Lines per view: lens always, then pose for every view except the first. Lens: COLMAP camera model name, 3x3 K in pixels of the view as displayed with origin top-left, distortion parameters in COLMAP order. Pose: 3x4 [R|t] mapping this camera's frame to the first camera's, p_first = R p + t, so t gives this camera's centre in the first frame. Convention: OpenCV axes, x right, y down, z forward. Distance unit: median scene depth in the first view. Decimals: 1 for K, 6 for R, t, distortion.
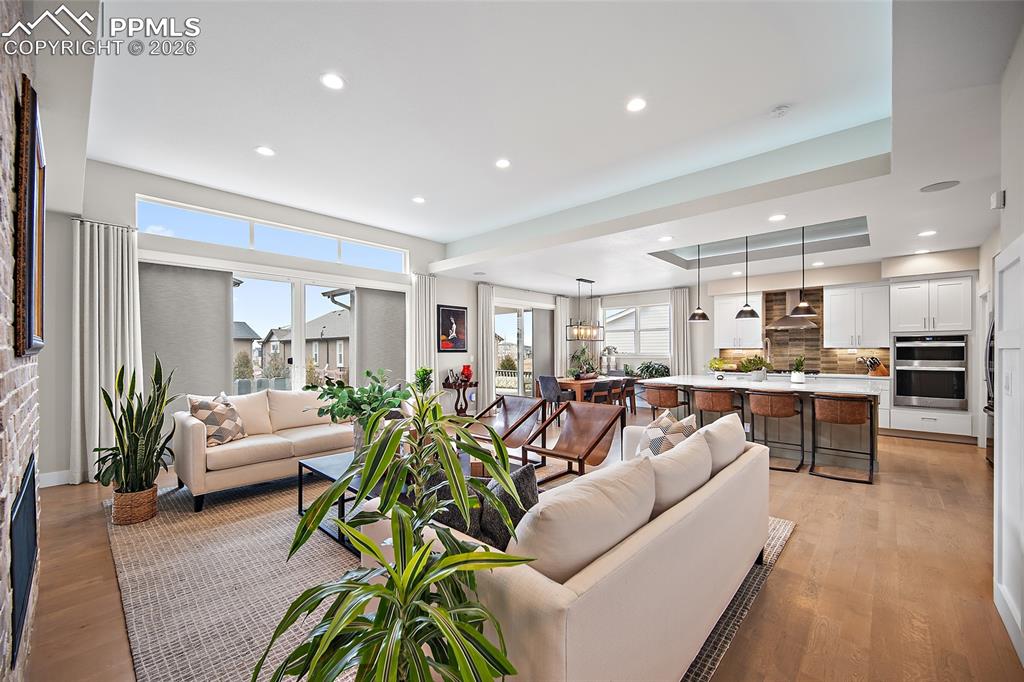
lens RADIAL K [[402.4, 0, 501.9], [0, 402.4, 352.2], [0, 0, 1]] dist [-0.002741, -0.000302]
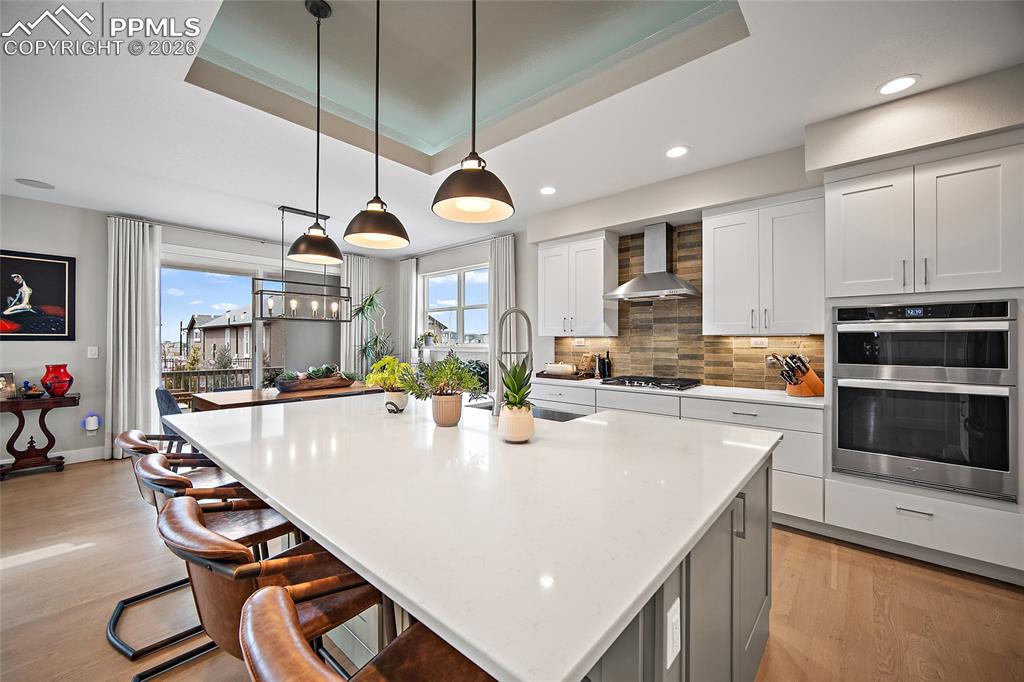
lens RADIAL K [[402.4, 0, 497.5], [0, 402.4, 339.7], [0, 0, 1]] dist [-0.002741, -0.000302]
pose [[0.999613, 0.005753, 0.027234, 0.516727], [-0.005568, 0.999961, -0.006884, -0.000396], [-0.027272, 0.006730, 0.999605, 0.494975]]
